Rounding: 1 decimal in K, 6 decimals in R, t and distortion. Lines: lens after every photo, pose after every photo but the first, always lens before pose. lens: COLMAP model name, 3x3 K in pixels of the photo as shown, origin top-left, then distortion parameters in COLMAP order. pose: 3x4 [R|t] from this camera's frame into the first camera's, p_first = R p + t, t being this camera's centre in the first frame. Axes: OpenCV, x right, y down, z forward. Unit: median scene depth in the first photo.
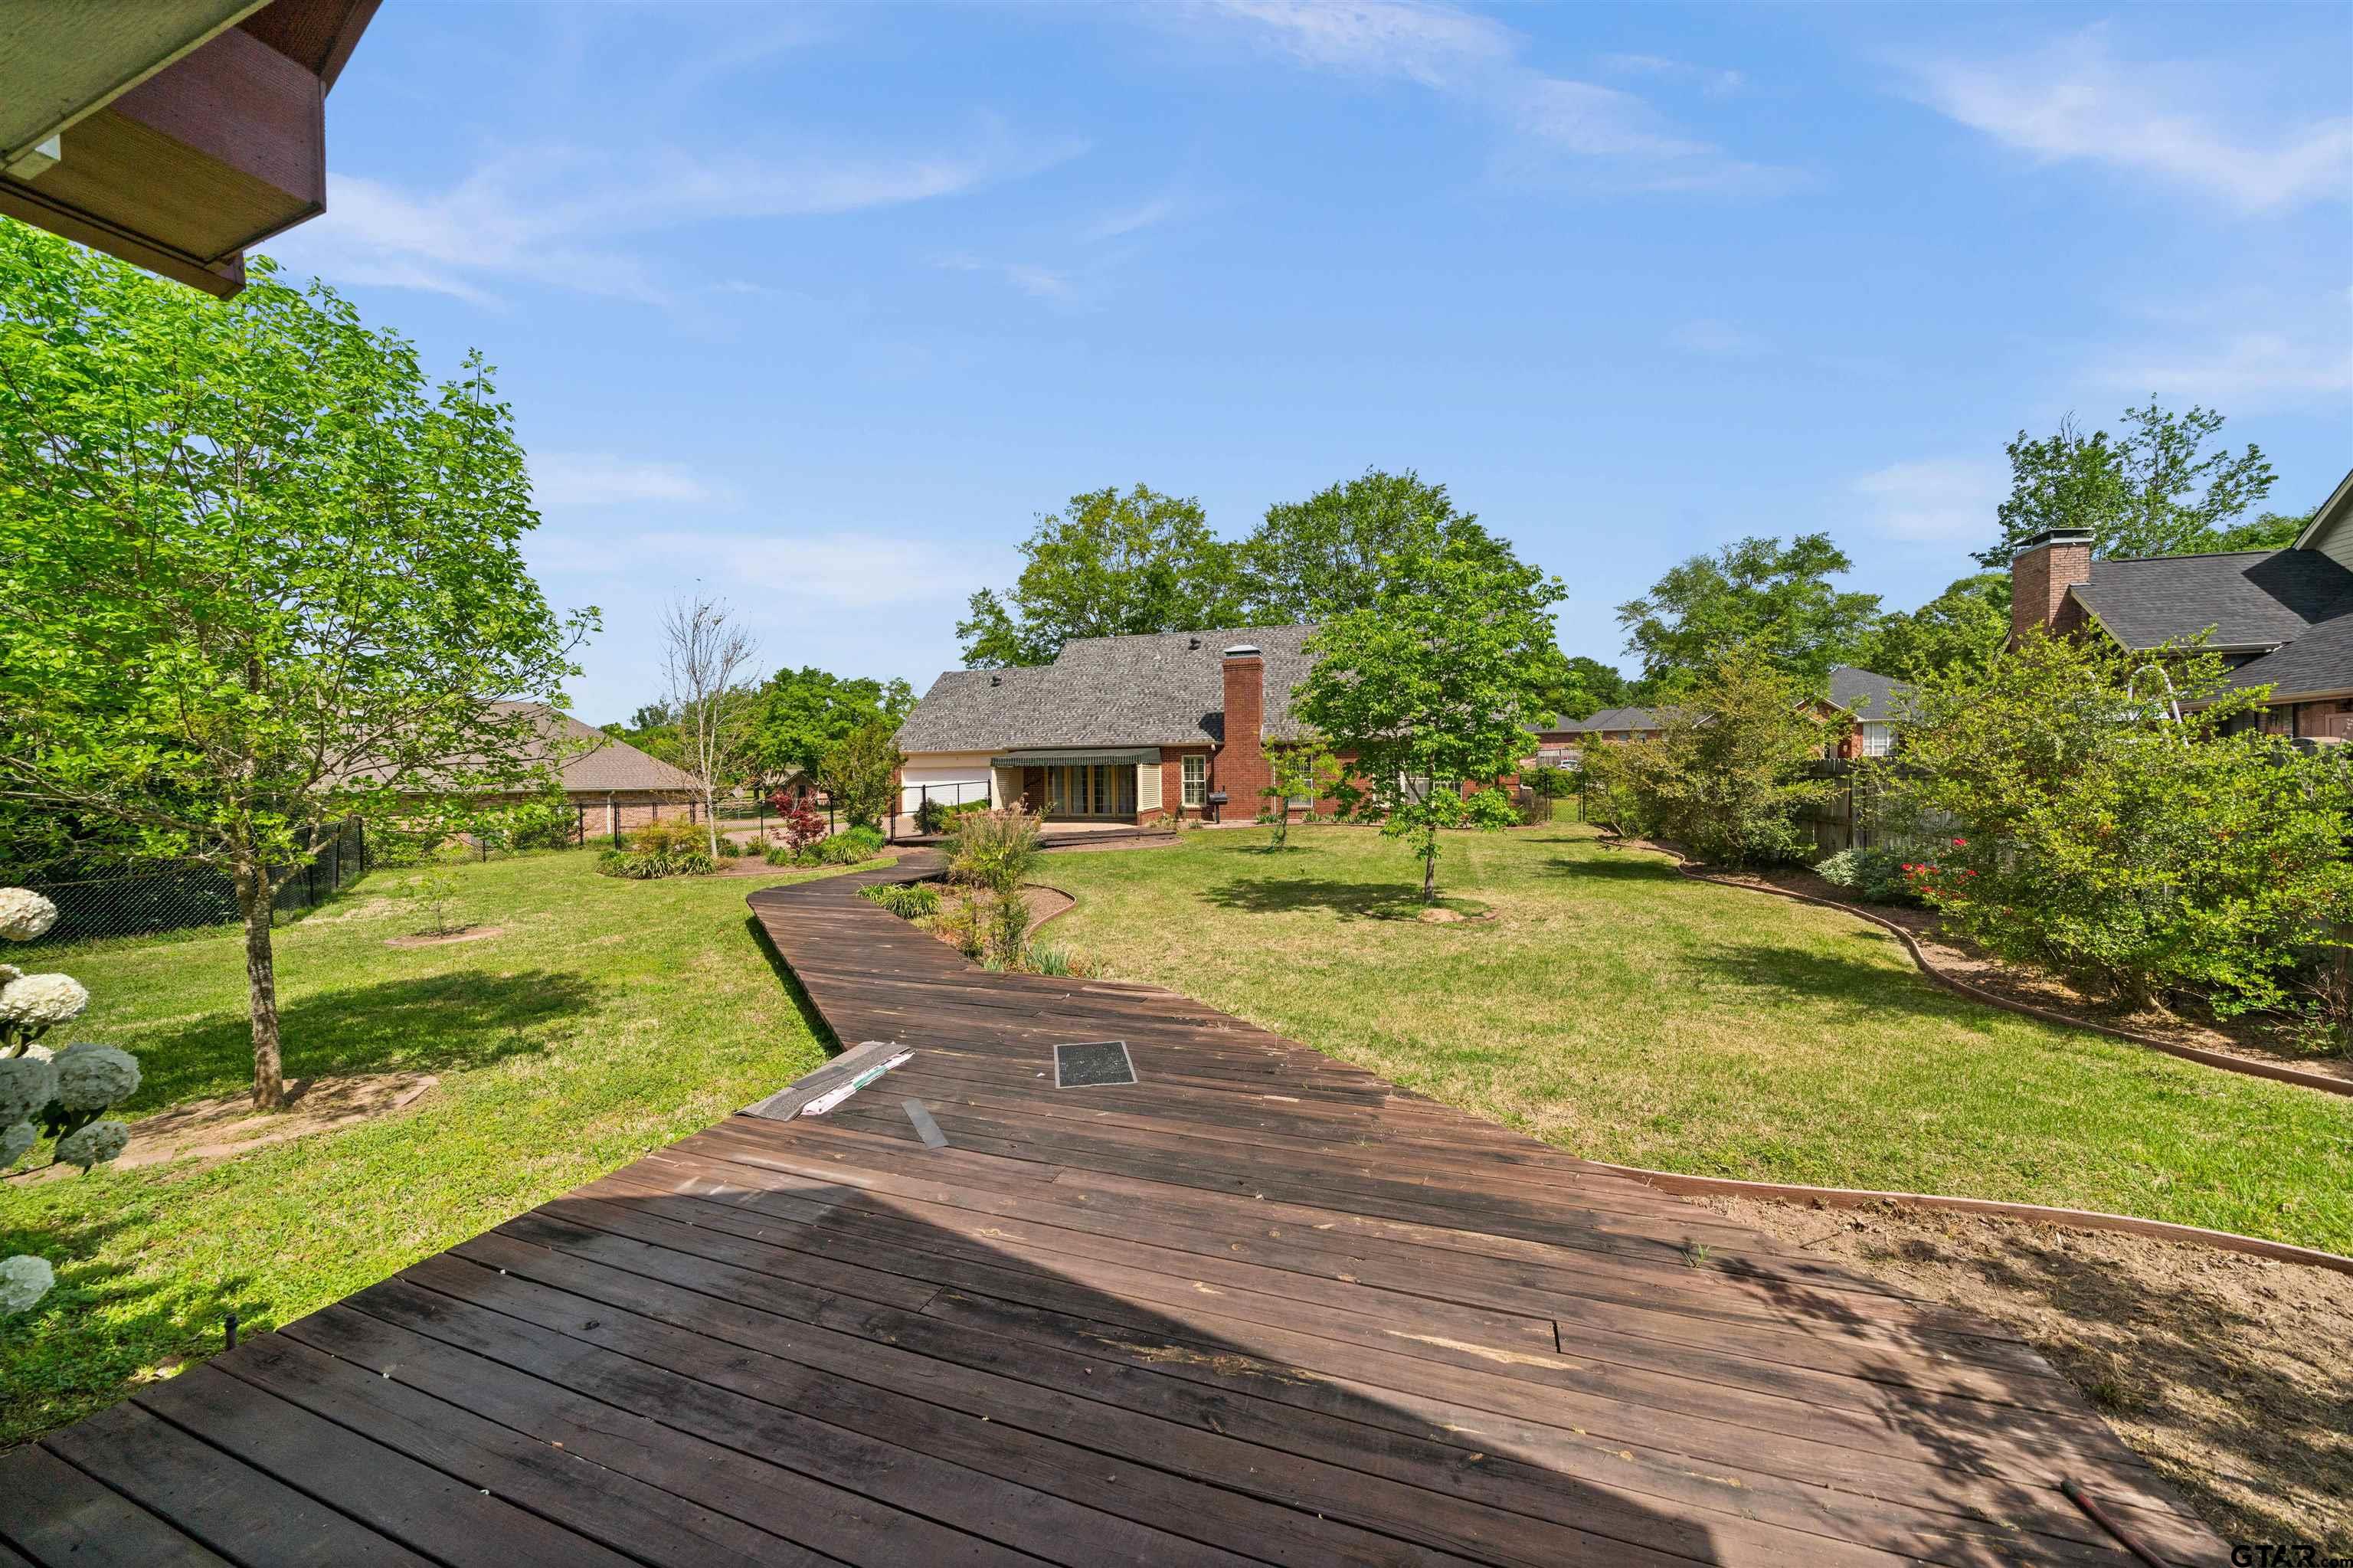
lens RADIAL K [[790.7, 0, 1177.0], [0, 790.7, 798.4], [0, 0, 1]] dist [-0.027489, -0.000032]
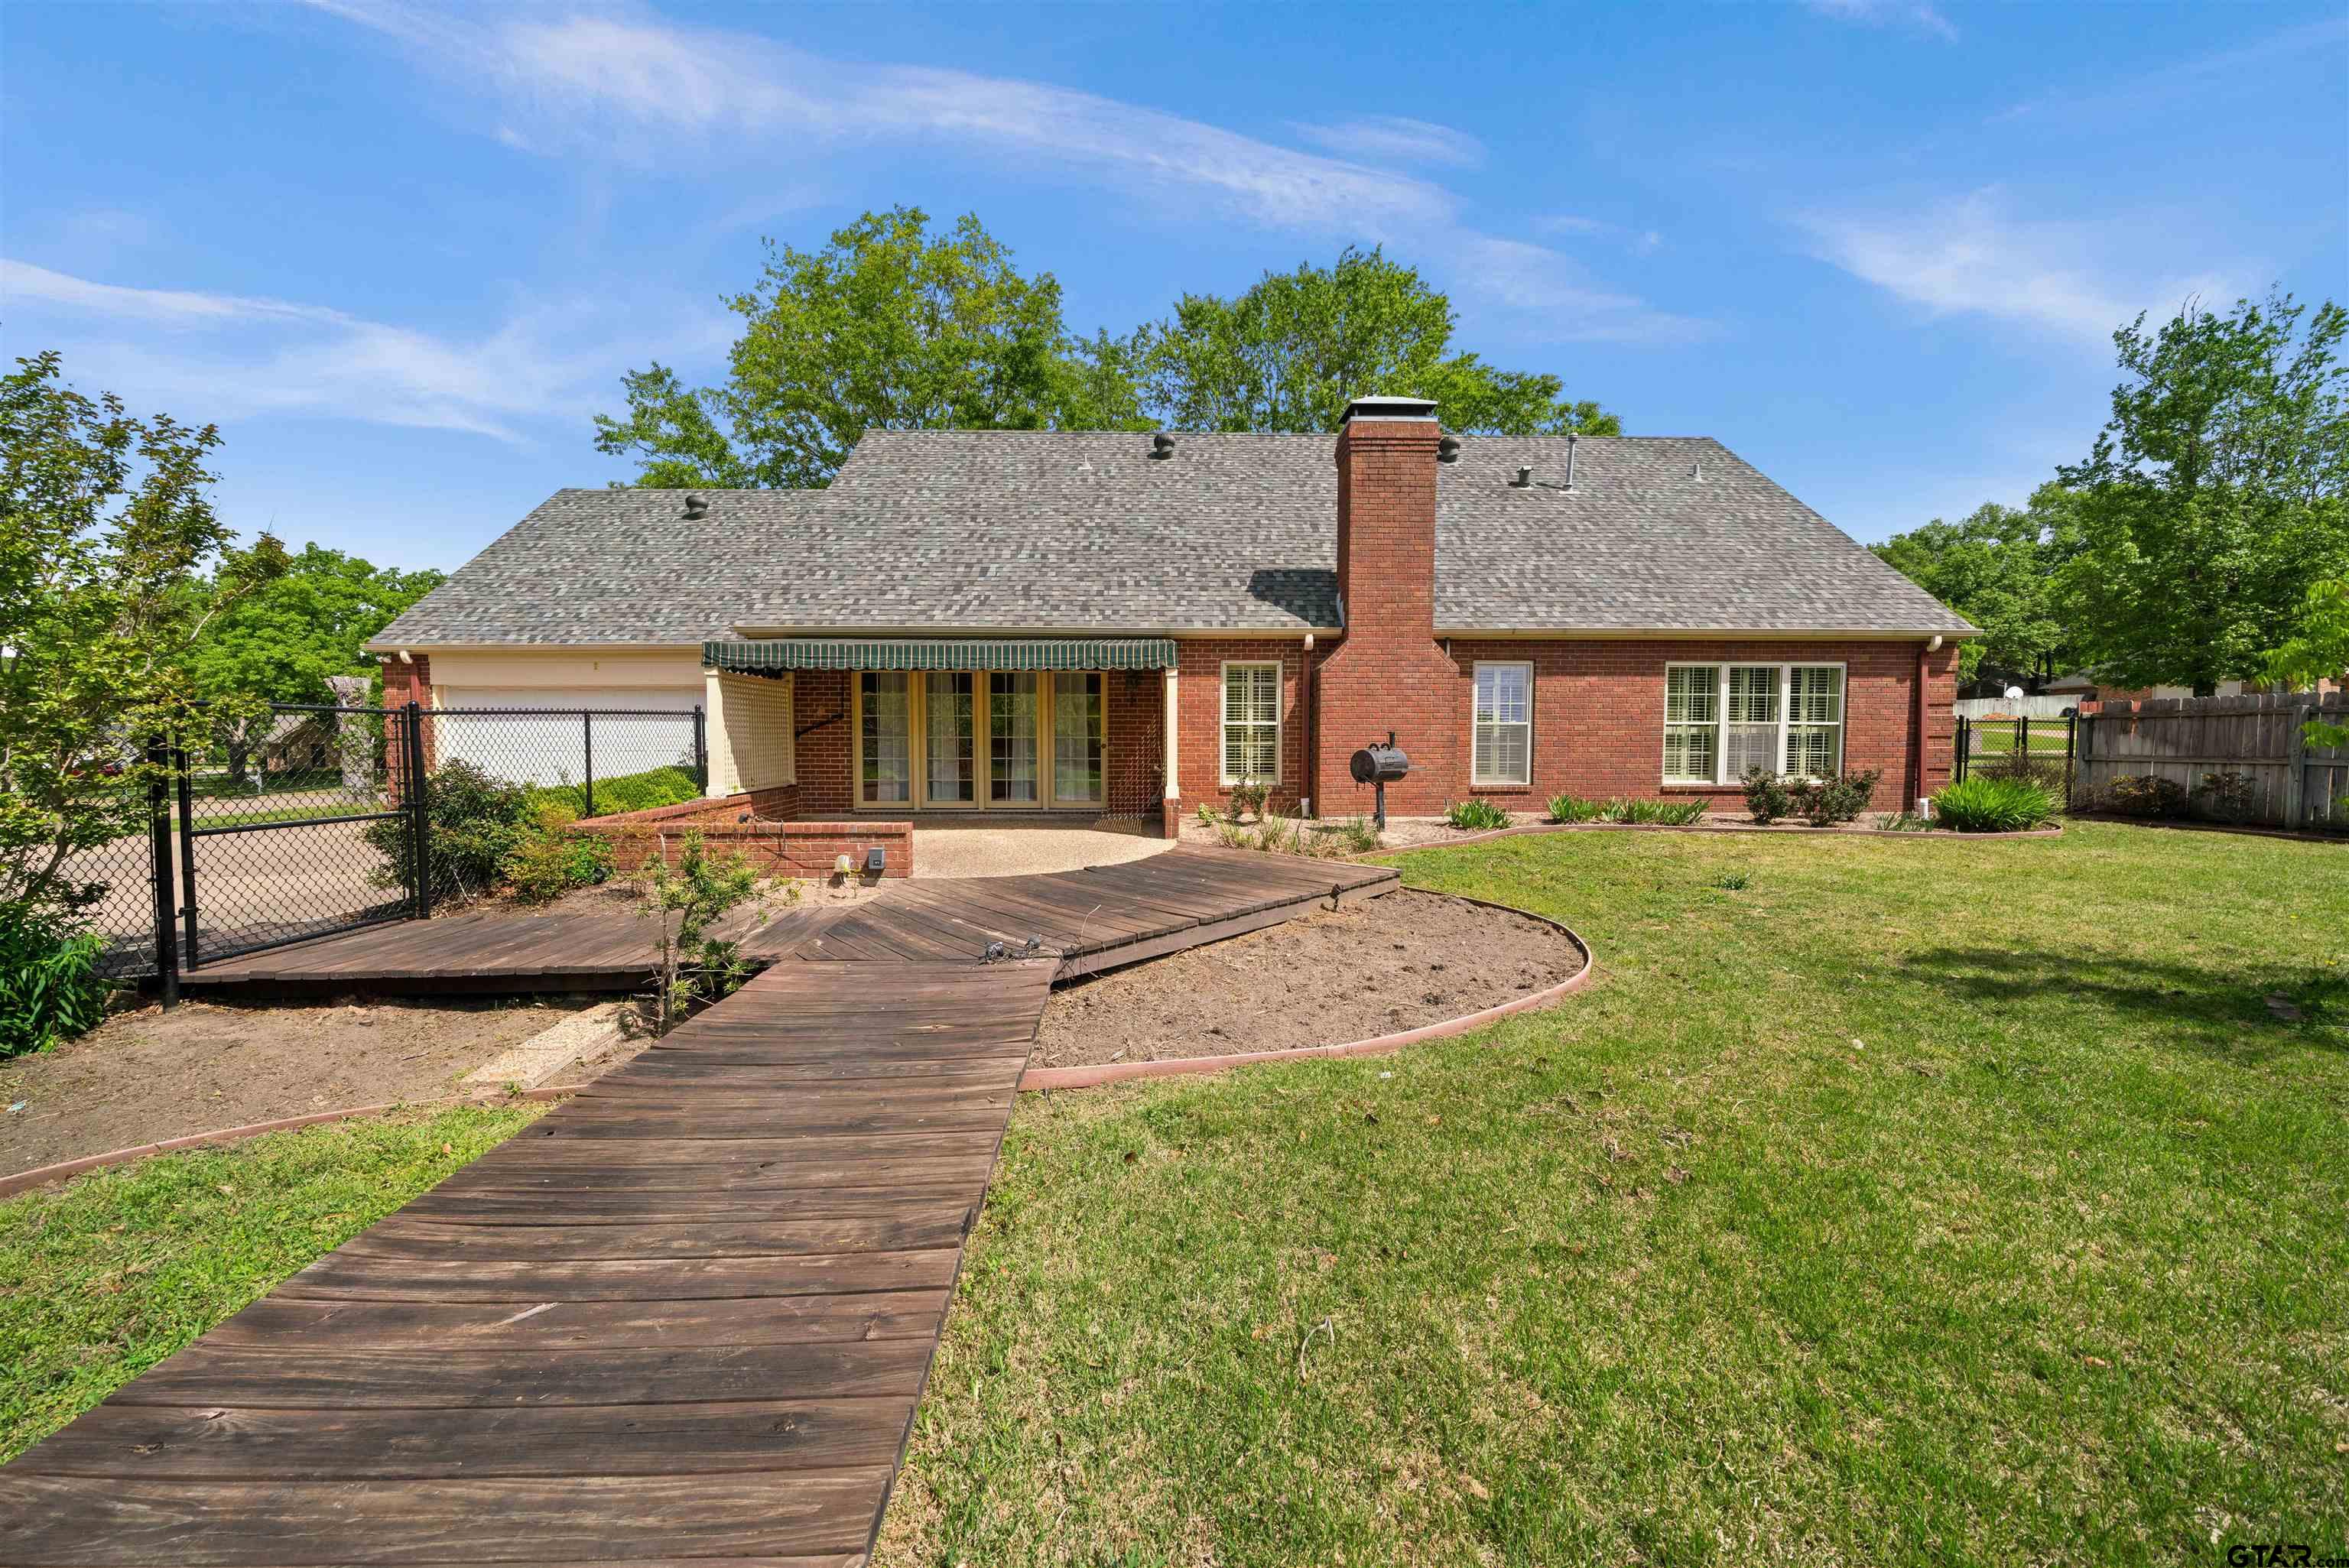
lens RADIAL K [[789.3, 0, 1175.0], [0, 789.3, 798.4], [0, 0, 1]] dist [-0.027489, -0.000032]
pose [[0.938489, -0.013198, 0.345057, -0.155099], [-0.000946, 0.999167, 0.040790, 0.001381], [-0.345308, -0.038607, 0.937695, 0.587118]]
